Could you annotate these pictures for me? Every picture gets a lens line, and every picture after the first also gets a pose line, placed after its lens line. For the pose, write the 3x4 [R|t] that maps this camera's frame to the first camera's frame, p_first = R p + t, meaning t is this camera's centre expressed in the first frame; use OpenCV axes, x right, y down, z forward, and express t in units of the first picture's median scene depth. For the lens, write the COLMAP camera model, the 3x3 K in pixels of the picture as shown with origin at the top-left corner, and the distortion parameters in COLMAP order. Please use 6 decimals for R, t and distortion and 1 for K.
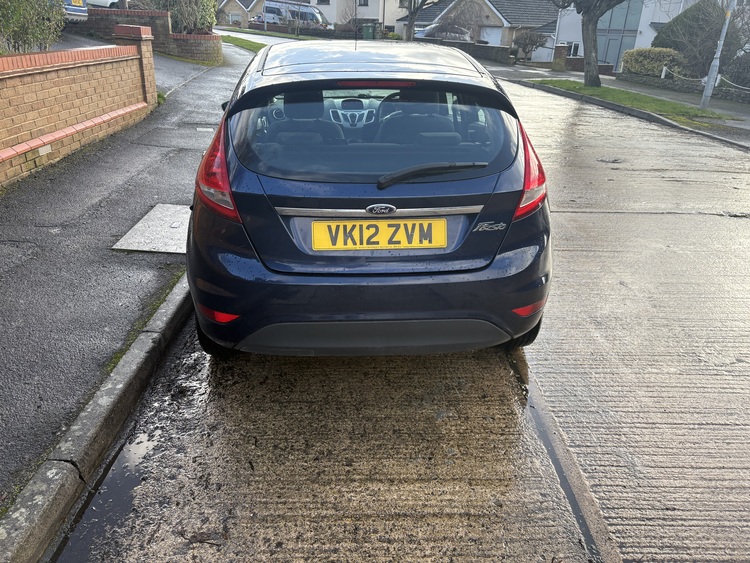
lens RADIAL K [[568.1, 0, 372.4], [0, 568.1, 281.7], [0, 0, 1]] dist [0.032825, -0.022039]
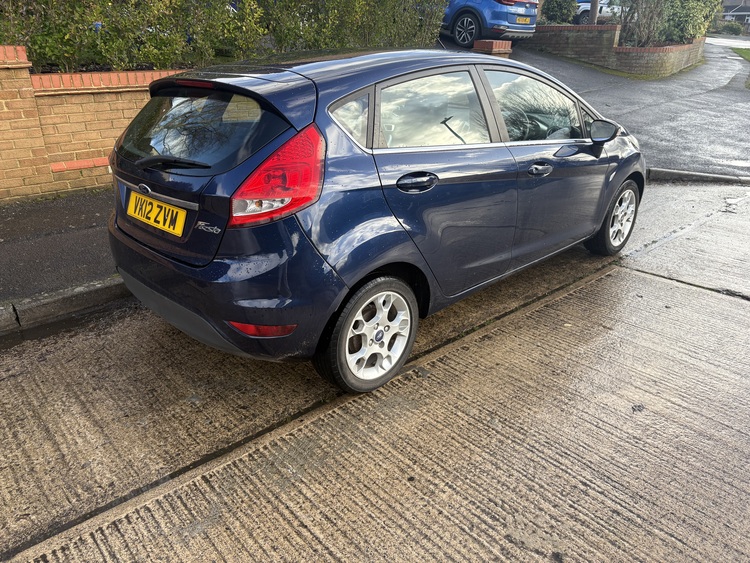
lens RADIAL K [[568.1, 0, 372.9], [0, 568.1, 281.1], [0, 0, 1]] dist [0.032825, -0.022039]
pose [[0.654353, 0.275991, -0.704025, 1.119535], [-0.293290, 0.950766, 0.100120, -0.191057], [0.696995, 0.140970, 0.703082, 0.510001]]
